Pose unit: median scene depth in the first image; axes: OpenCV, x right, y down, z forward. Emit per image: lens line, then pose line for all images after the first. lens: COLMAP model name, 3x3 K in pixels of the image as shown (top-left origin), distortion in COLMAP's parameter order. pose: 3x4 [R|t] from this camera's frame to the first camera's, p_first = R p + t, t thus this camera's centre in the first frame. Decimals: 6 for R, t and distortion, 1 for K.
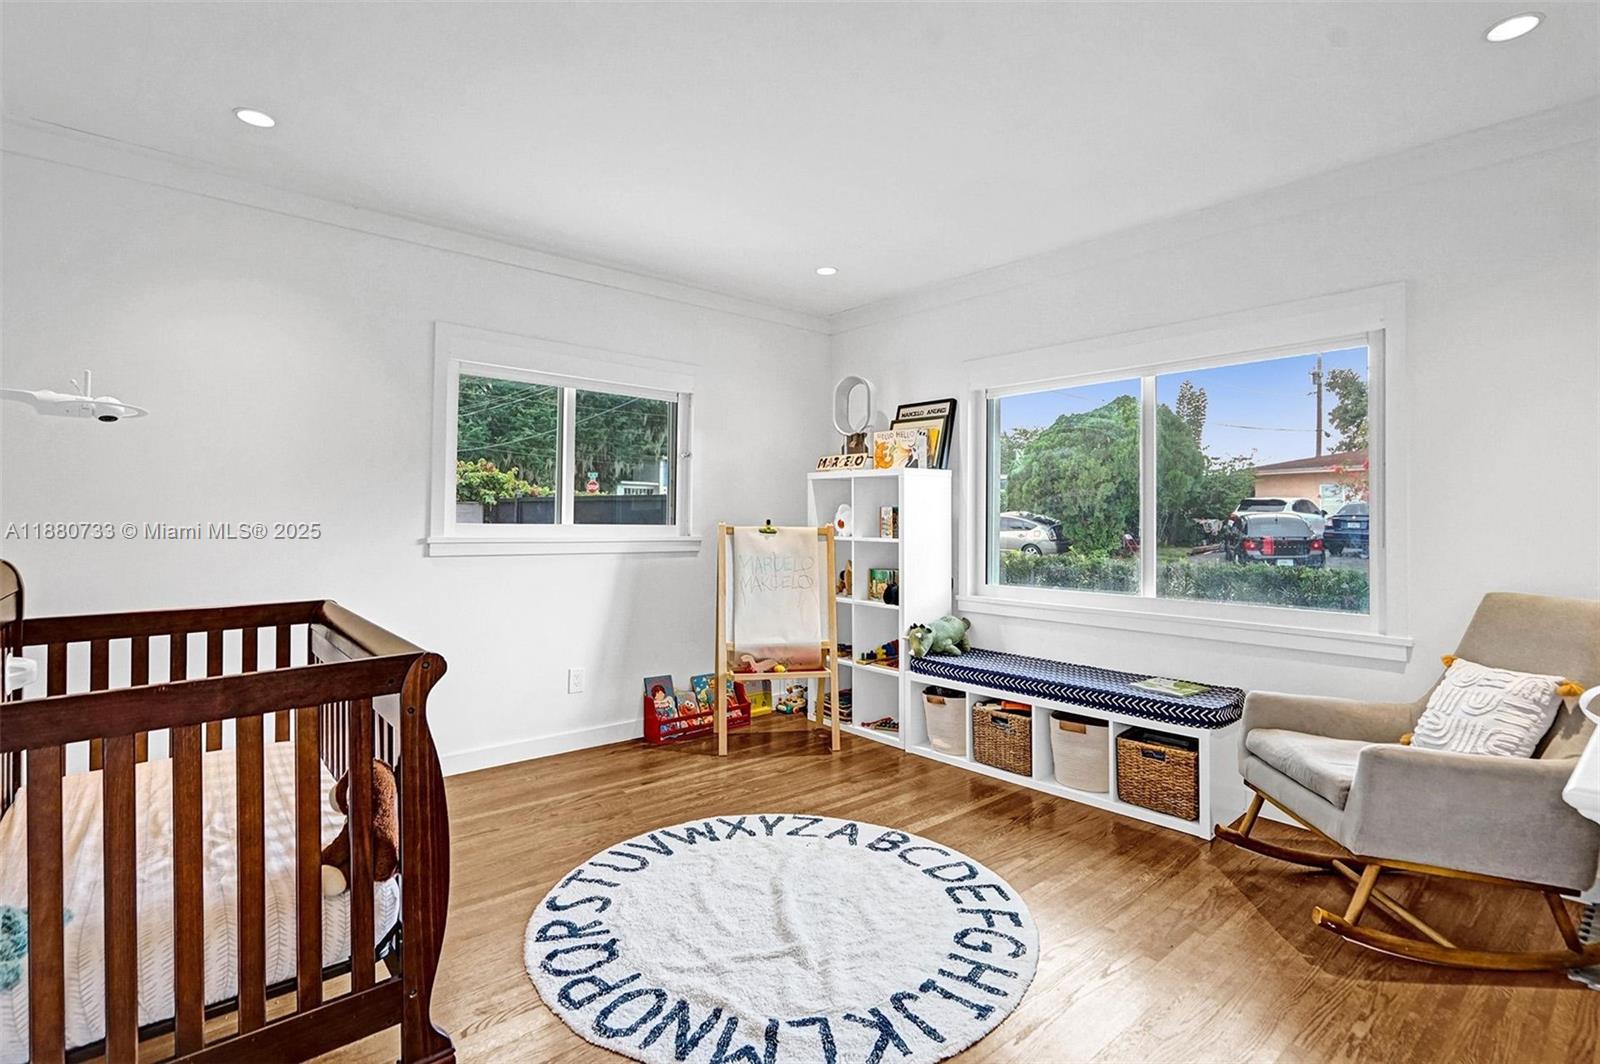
lens RADIAL K [[765.5, 0, 802.2], [0, 765.5, 512.0], [0, 0, 1]] dist [0.003013, 0.000101]
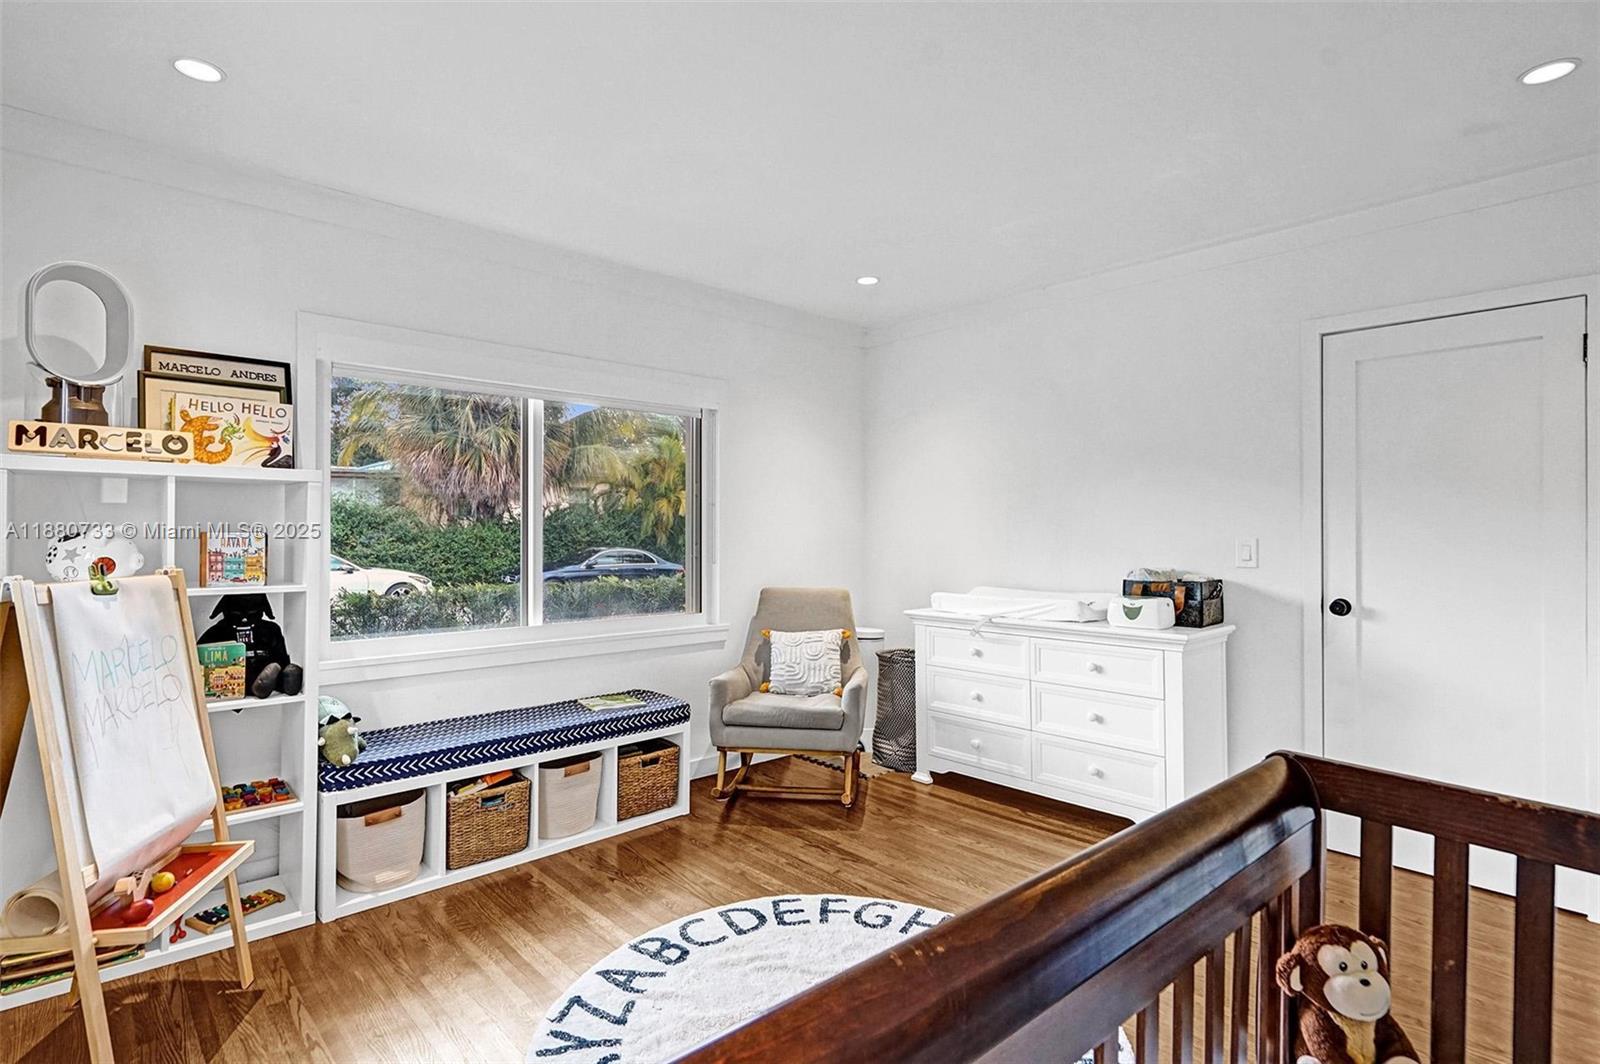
lens RADIAL K [[815.3, 0, 797.4], [0, 815.3, 528.4], [0, 0, 1]] dist [0.000579, 0.000518]
pose [[-0.030216, -0.002803, 0.999539, -0.742207], [-0.012025, 0.999925, 0.002440, -0.023463], [-0.999471, -0.011946, -0.030247, 0.865199]]
